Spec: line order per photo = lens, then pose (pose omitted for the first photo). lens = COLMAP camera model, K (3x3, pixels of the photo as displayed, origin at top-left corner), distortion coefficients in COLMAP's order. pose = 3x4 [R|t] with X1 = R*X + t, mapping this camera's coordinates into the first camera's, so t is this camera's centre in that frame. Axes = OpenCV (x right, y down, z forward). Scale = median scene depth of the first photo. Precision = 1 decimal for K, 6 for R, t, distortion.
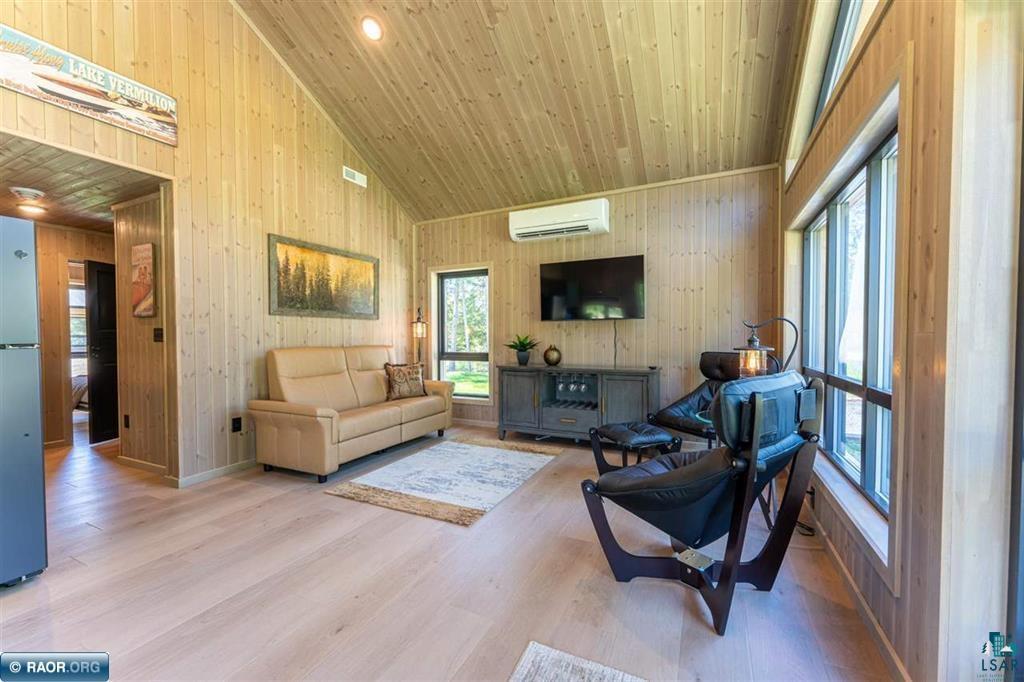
lens RADIAL K [[408.8, 0, 511.7], [0, 408.8, 342.2], [0, 0, 1]] dist [0.000912, -0.000189]
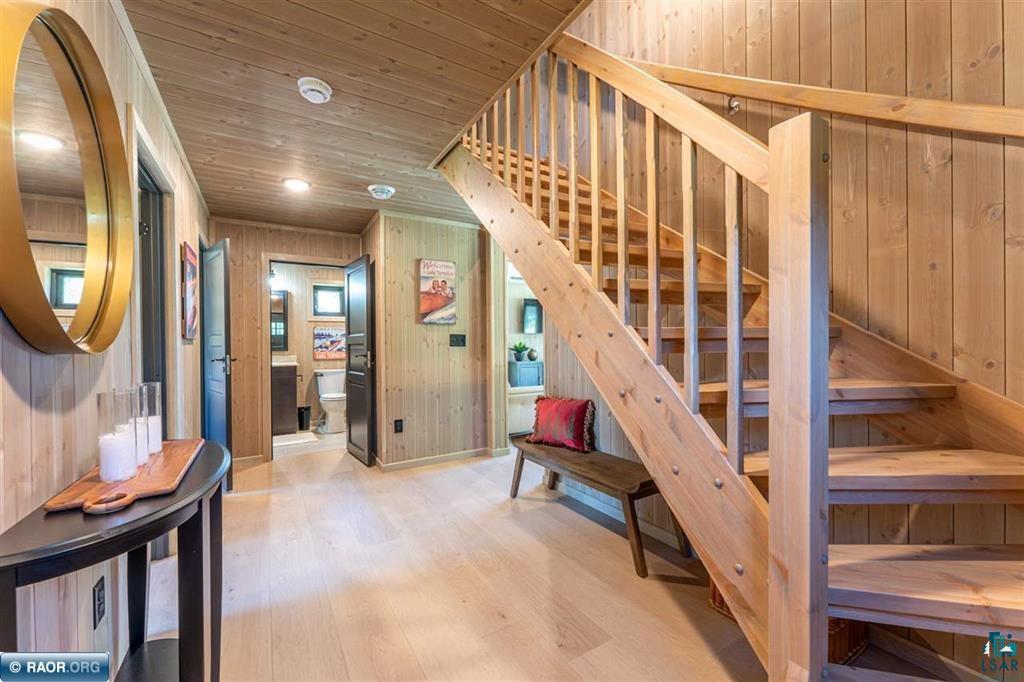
lens RADIAL K [[408.8, 0, 510.8], [0, 408.8, 348.1], [0, 0, 1]] dist [0.000912, -0.000189]
pose [[0.532811, -0.009127, 0.846185, -1.552394], [0.013180, 0.999910, 0.002487, 0.002543], [-0.846132, 0.009827, 0.532883, 0.221322]]
